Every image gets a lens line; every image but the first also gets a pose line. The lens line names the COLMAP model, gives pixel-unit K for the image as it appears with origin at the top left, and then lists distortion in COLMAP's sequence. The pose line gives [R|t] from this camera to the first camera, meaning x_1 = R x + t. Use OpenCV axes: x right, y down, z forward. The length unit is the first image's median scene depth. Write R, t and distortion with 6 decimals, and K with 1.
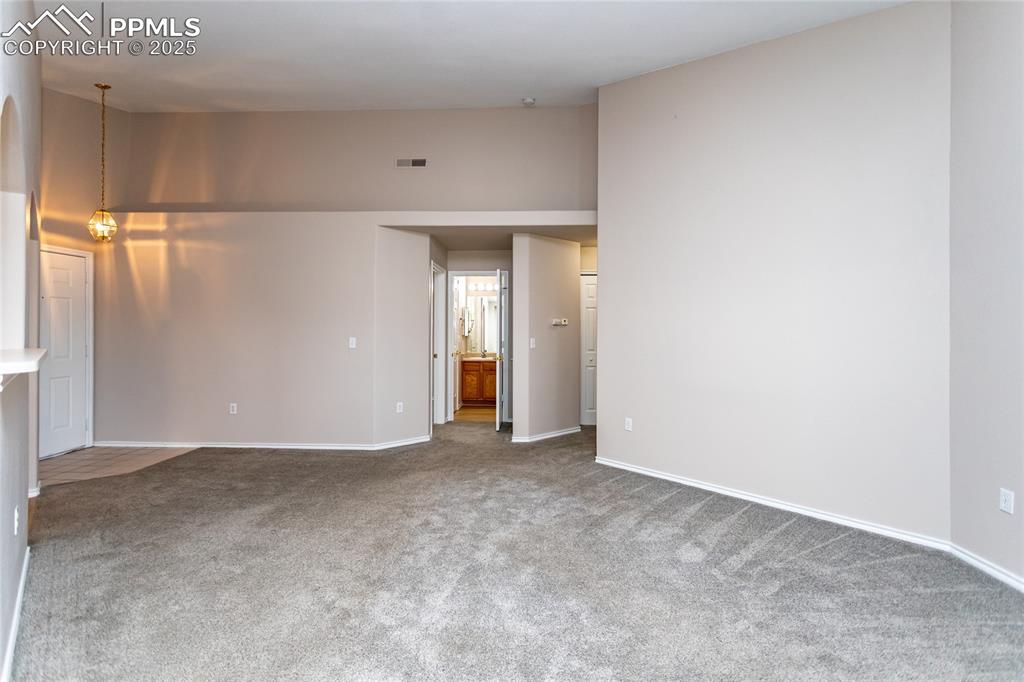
lens RADIAL K [[499.8, 0, 510.4], [0, 499.8, 332.9], [0, 0, 1]] dist [-0.000139, 0.001767]
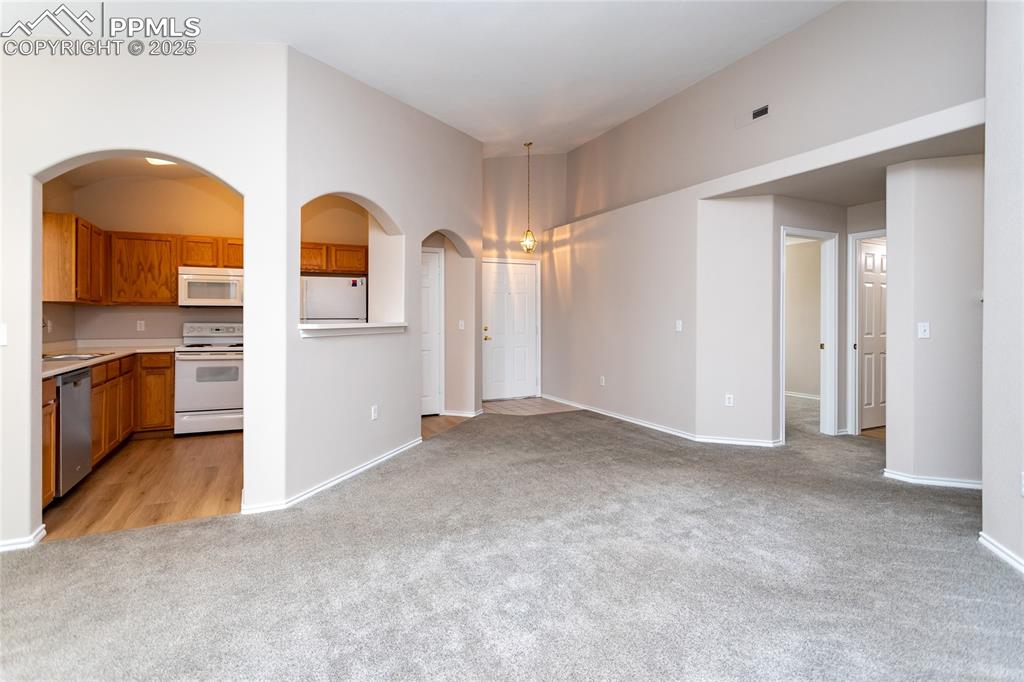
lens RADIAL K [[499.8, 0, 487.6], [0, 499.8, 323.0], [0, 0, 1]] dist [-0.000139, 0.001767]
pose [[0.461055, 0.006767, -0.887346, 0.364019], [-0.005004, 0.999975, 0.005026, 0.010958], [0.887358, 0.002123, 0.461077, 0.216362]]
